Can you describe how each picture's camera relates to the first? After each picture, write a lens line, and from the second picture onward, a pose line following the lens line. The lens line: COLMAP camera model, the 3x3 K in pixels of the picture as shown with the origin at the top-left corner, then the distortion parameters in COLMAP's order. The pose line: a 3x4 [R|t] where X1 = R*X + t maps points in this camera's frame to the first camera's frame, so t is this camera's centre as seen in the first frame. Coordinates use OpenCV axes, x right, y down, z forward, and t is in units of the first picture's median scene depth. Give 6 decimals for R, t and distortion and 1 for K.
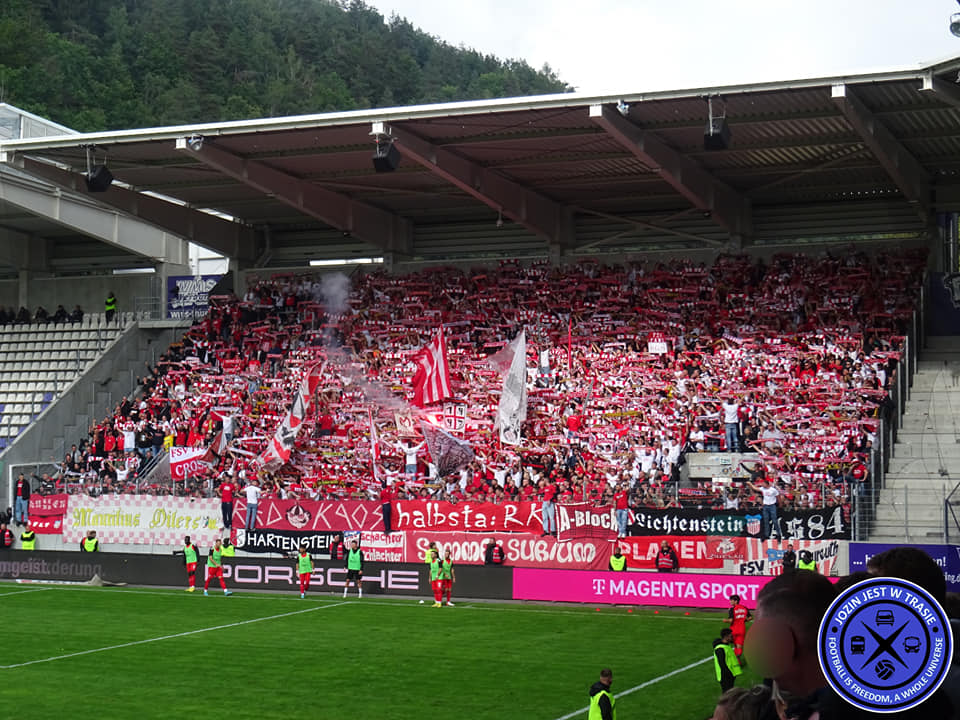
lens RADIAL K [[1841.6, 0, 481.1], [0, 1841.6, 358.7], [0, 0, 1]] dist [0.052268, 0.146673]
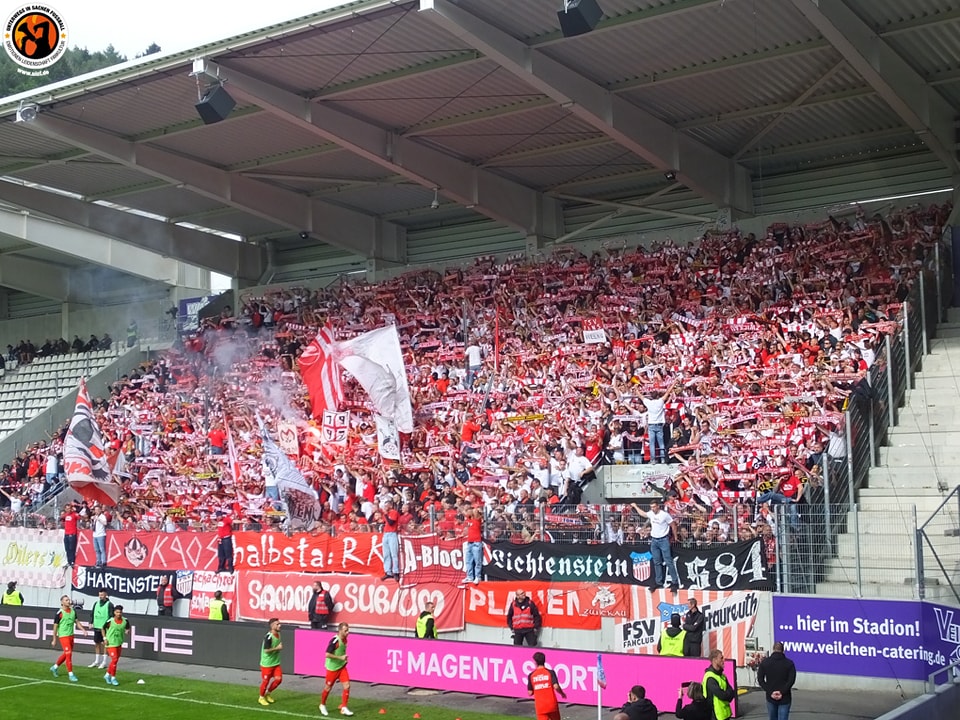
lens RADIAL K [[1314.1, 0, 477.0], [0, 1314.1, 361.4], [0, 0, 1]] dist [0.031498, 0.029166]
pose [[0.978975, -0.032634, -0.201352, 0.181126], [0.024468, 0.998779, -0.042912, 0.032041], [0.202507, 0.037083, 0.978578, 0.485894]]
